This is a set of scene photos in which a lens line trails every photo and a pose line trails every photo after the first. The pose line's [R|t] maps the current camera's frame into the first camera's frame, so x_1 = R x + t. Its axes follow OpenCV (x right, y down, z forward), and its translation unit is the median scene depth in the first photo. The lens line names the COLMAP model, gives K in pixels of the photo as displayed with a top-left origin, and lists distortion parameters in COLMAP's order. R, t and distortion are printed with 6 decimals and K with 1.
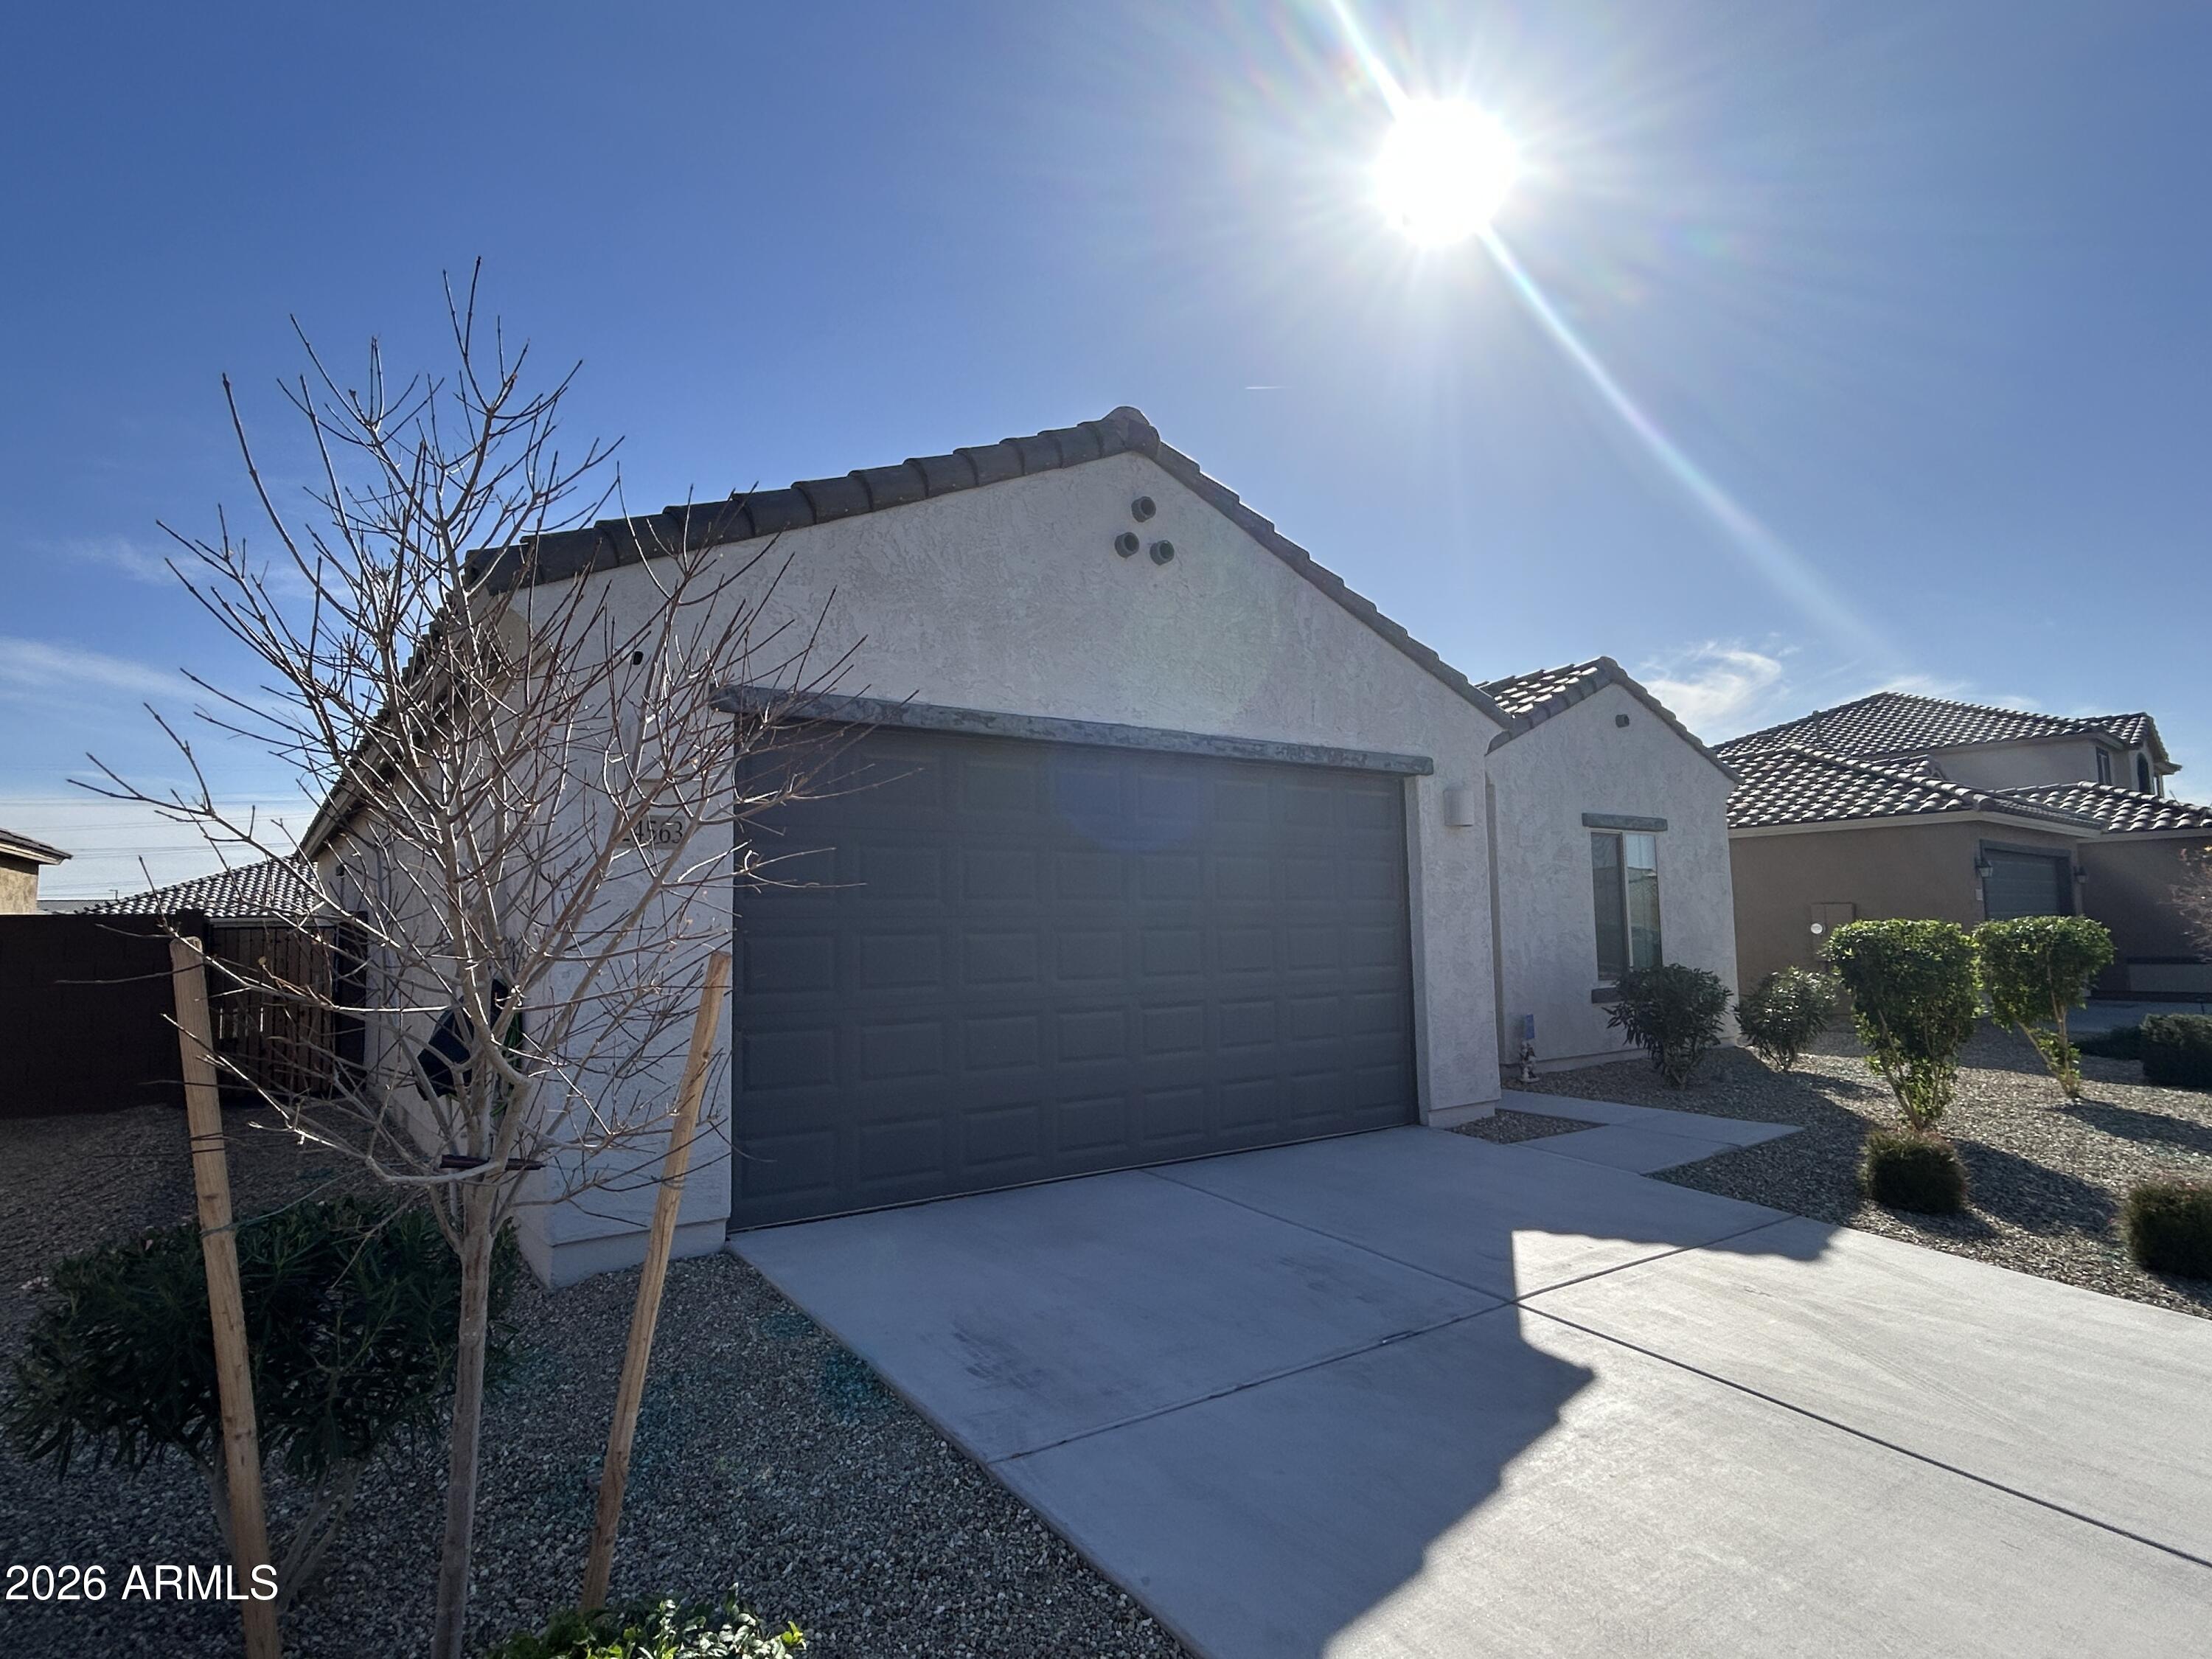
lens RADIAL K [[1176.8, 0, 1106.0], [0, 1176.8, 829.5], [0, 0, 1]] dist [0.005699, 0.001814]
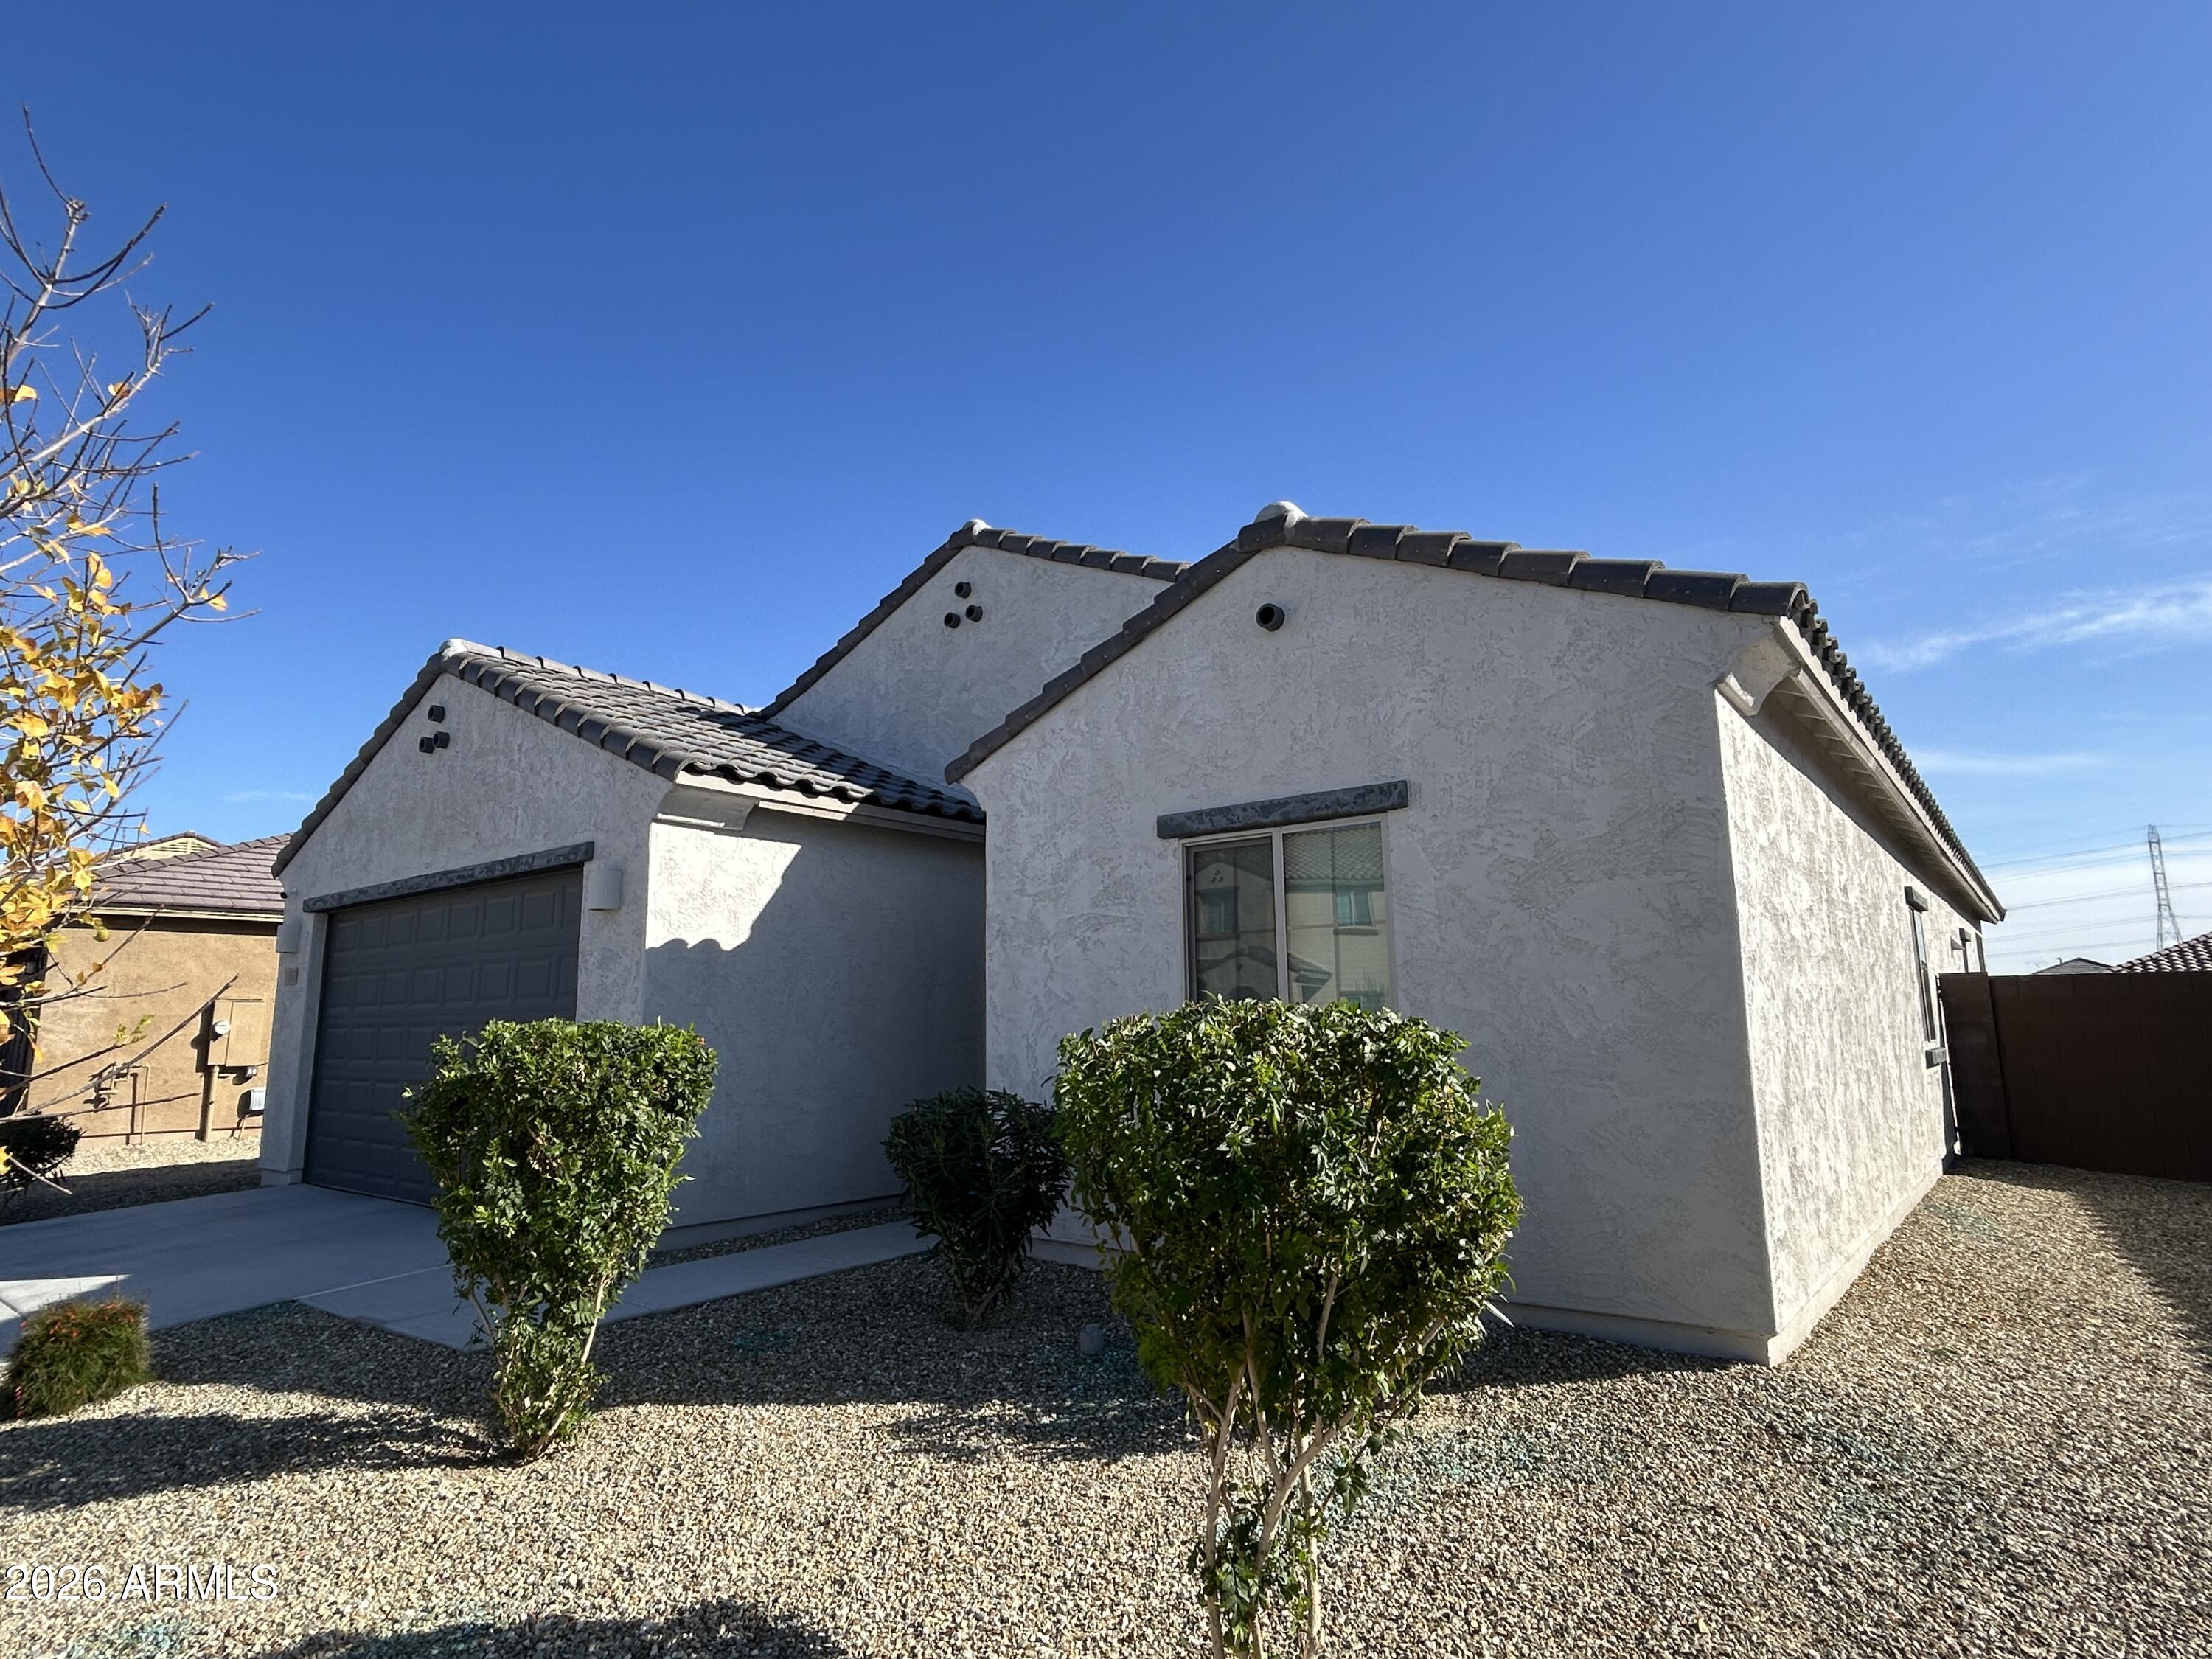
lens RADIAL K [[1176.8, 0, 1106.0], [0, 1176.8, 829.5], [0, 0, 1]] dist [0.005699, 0.001814]
pose [[0.278844, -0.140281, -0.950035, 1.339769], [0.087277, 0.988881, -0.120401, 0.082843], [0.956362, -0.049343, 0.287987, 1.165453]]
